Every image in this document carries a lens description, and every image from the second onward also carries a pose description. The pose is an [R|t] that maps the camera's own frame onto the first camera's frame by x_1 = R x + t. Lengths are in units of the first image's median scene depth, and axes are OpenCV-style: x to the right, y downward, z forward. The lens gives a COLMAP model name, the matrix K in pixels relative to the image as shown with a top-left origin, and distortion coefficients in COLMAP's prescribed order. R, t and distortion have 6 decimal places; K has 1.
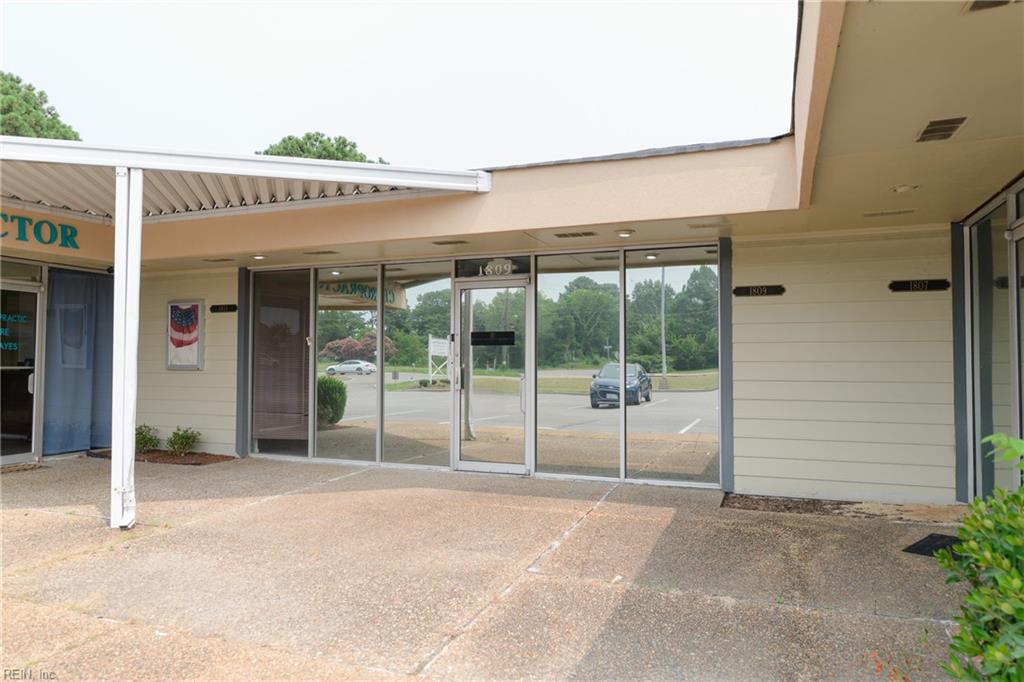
lens RADIAL K [[704.1, 0, 510.4], [0, 704.1, 346.3], [0, 0, 1]] dist [0.003105, 0.000311]
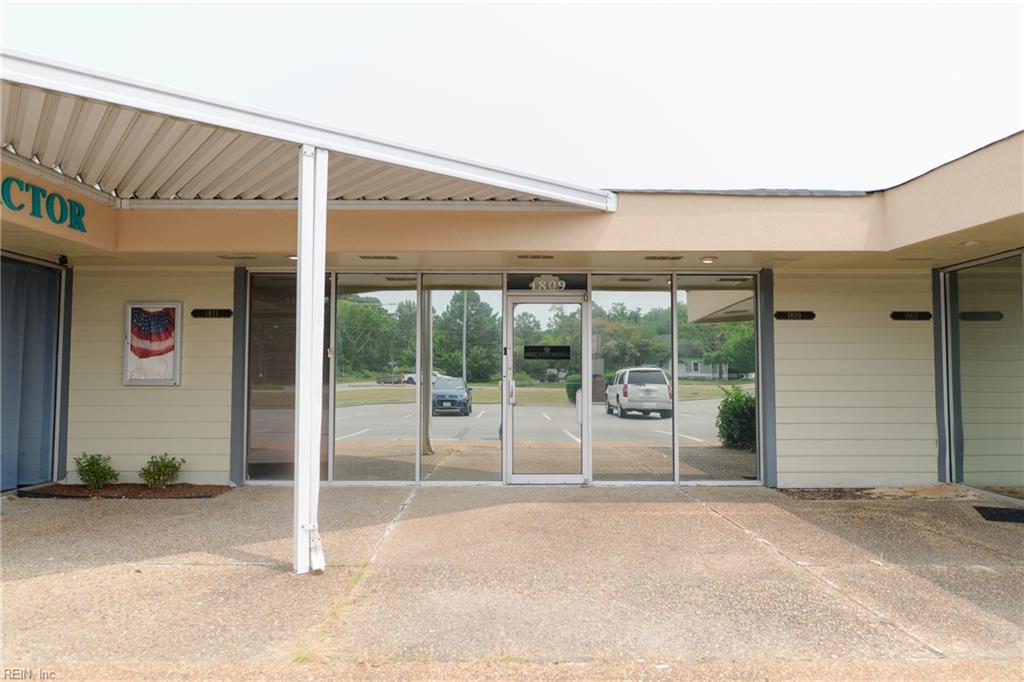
lens RADIAL K [[680.9, 0, 513.3], [0, 680.9, 339.9], [0, 0, 1]] dist [0.002652, -0.007943]
pose [[0.921309, 0.020967, 0.388265, -0.492291], [-0.007648, 0.999329, -0.035817, 0.007150], [-0.388756, 0.030029, 0.920851, 0.116482]]
